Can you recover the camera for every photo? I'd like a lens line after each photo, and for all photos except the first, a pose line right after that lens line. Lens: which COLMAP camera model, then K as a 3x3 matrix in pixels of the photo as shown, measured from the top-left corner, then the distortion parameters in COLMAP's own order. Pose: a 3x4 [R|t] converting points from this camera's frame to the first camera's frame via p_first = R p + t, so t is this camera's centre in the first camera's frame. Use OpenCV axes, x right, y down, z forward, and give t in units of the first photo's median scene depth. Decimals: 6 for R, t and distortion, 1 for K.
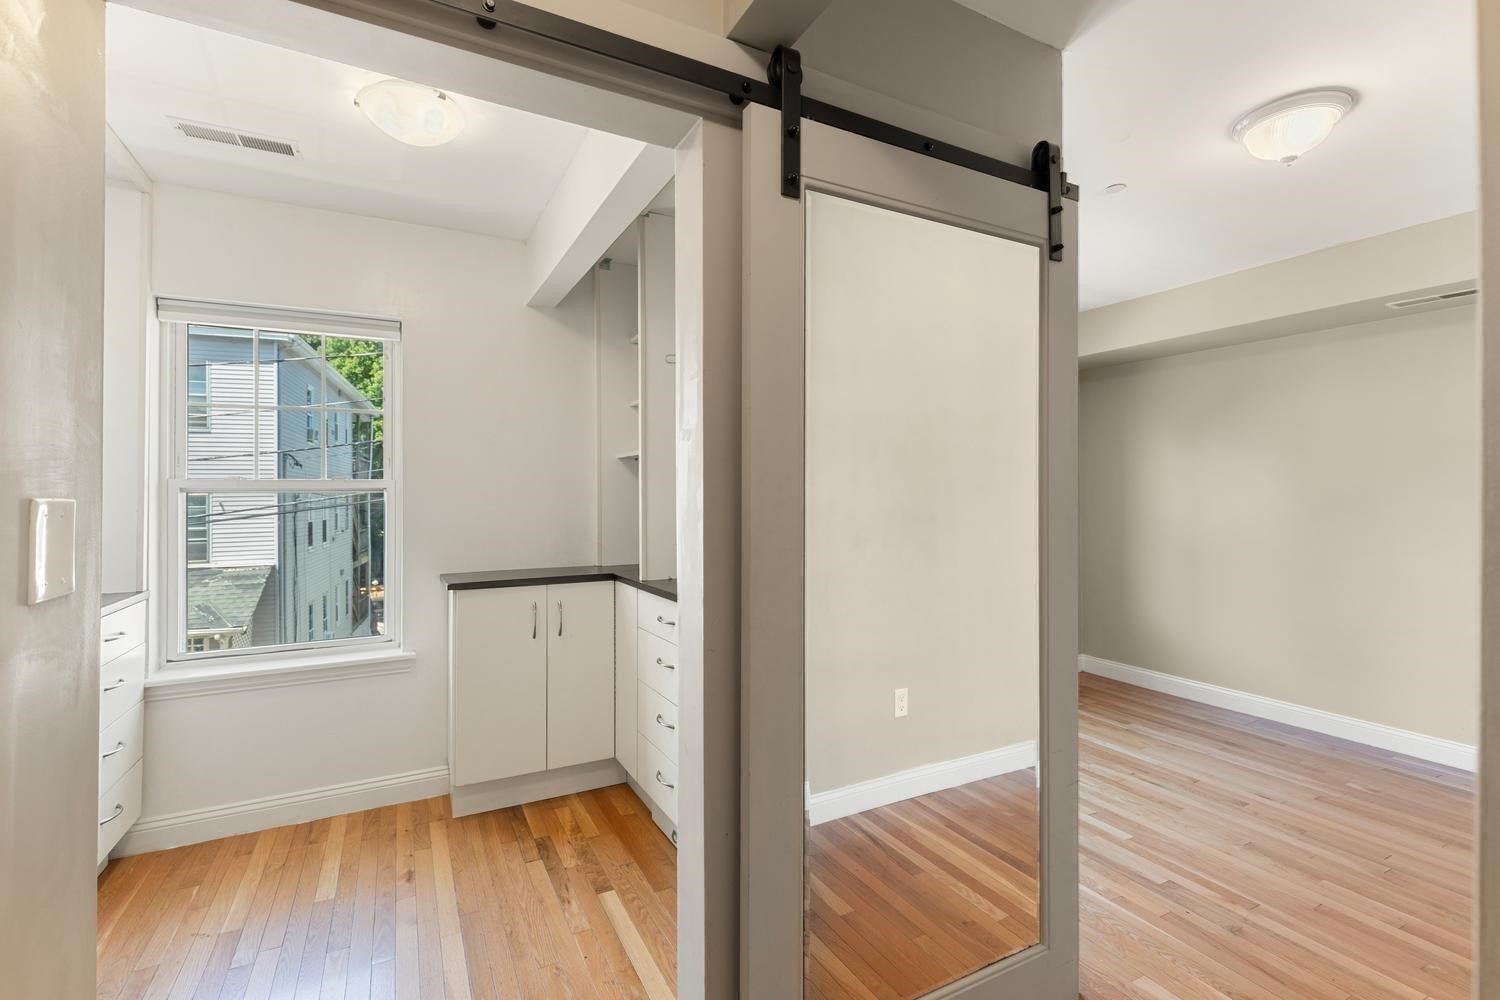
lens RADIAL K [[678.8, 0, 748.0], [0, 678.8, 490.0], [0, 0, 1]] dist [0.001093, -0.001145]
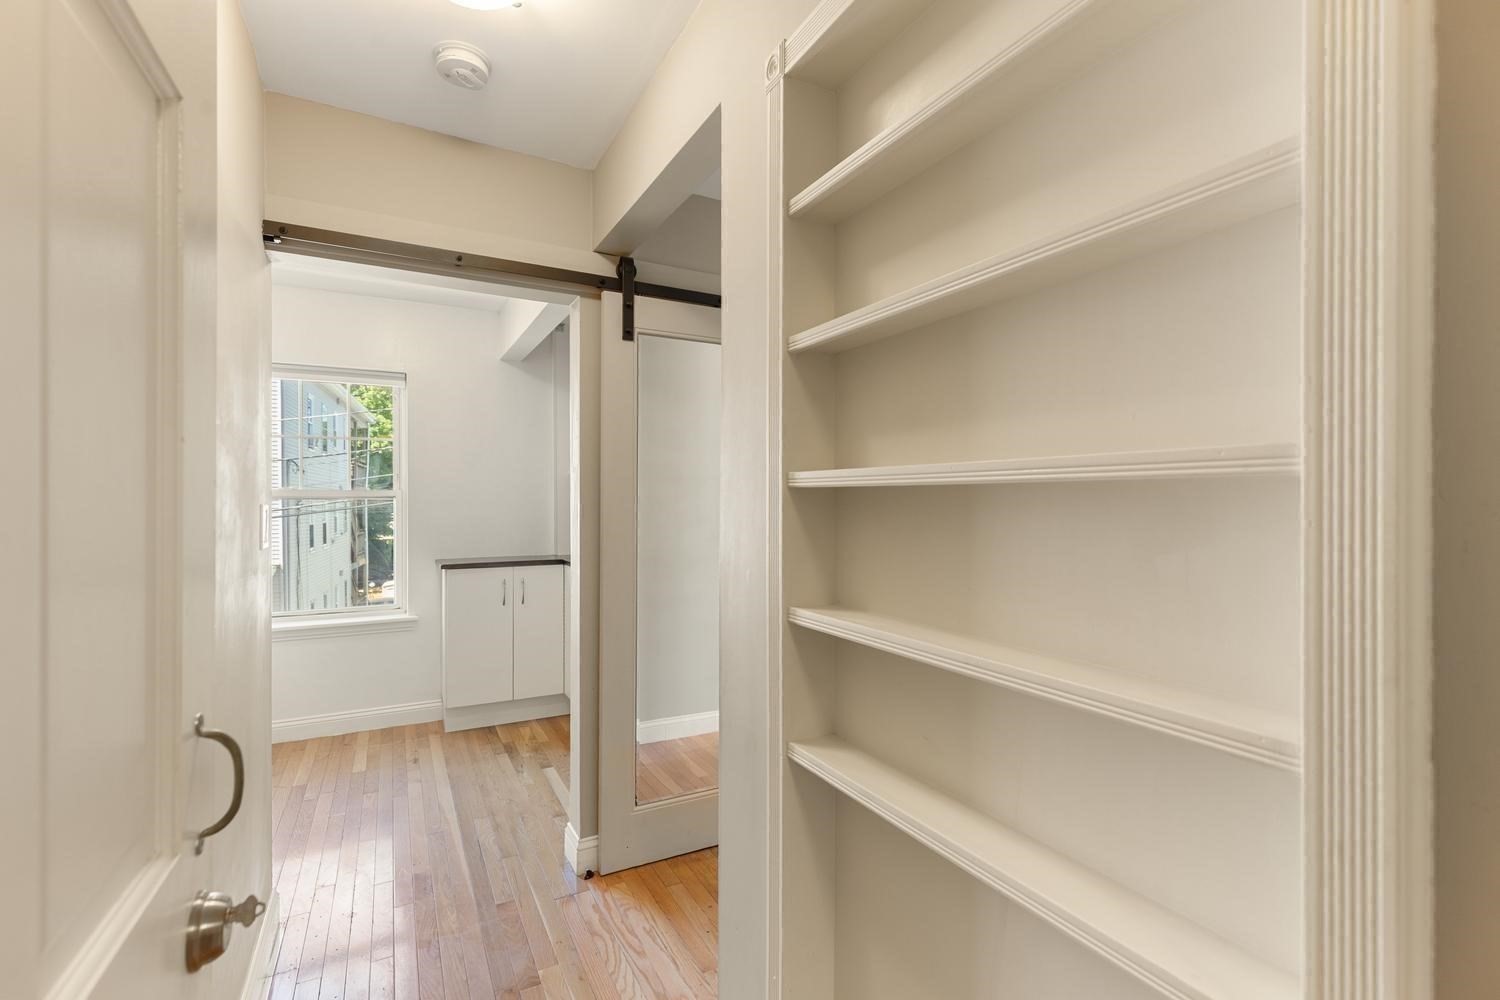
lens RADIAL K [[678.8, 0, 754.2], [0, 678.8, 506.7], [0, 0, 1]] dist [0.001093, -0.001145]
pose [[0.999906, 0.003970, 0.013088, 0.177020], [-0.004186, 0.999854, 0.016568, -0.007979], [-0.013020, -0.016622, 0.999777, -0.389271]]
